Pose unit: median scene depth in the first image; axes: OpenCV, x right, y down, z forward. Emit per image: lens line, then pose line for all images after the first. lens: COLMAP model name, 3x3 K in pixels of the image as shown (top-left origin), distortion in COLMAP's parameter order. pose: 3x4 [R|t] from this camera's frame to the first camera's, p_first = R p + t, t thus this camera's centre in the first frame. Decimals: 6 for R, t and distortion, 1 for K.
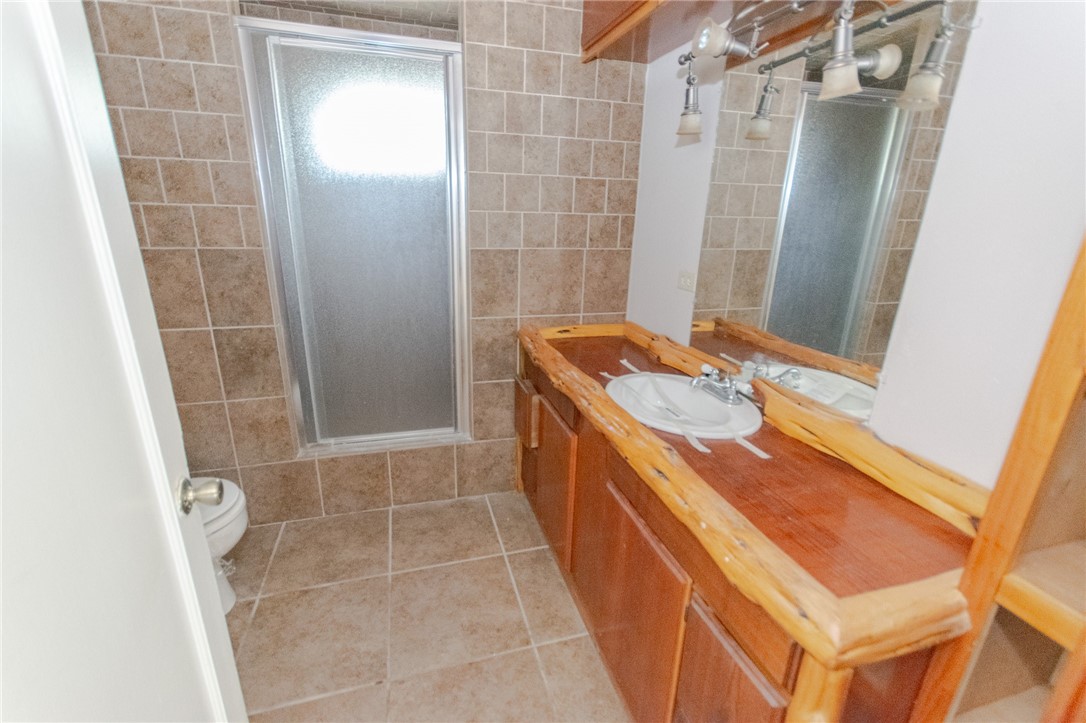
lens RADIAL K [[473.3, 0, 533.5], [0, 473.3, 354.9], [0, 0, 1]] dist [0.001991, 0.000134]
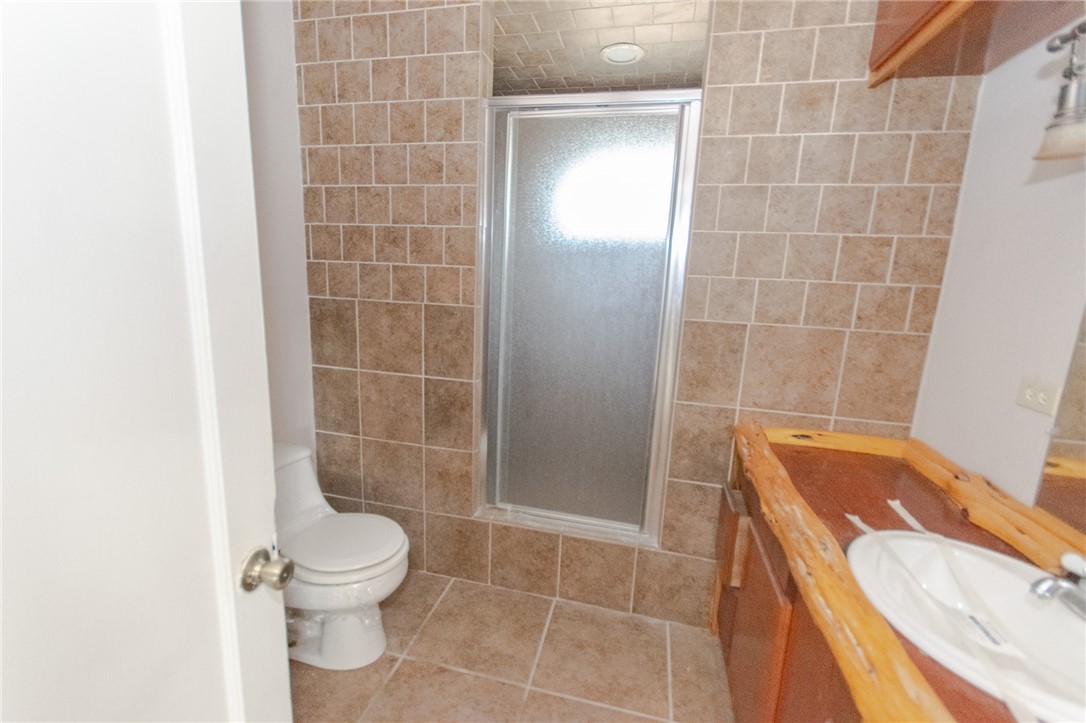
lens RADIAL K [[469.1, 0, 538.8], [0, 469.1, 359.3], [0, 0, 1]] dist [0.001289, -0.001125]
pose [[0.868850, 0.105693, -0.483662, 0.053473], [-0.163211, 0.983481, -0.078273, -0.048549], [0.467400, 0.146947, 0.871748, 0.168529]]
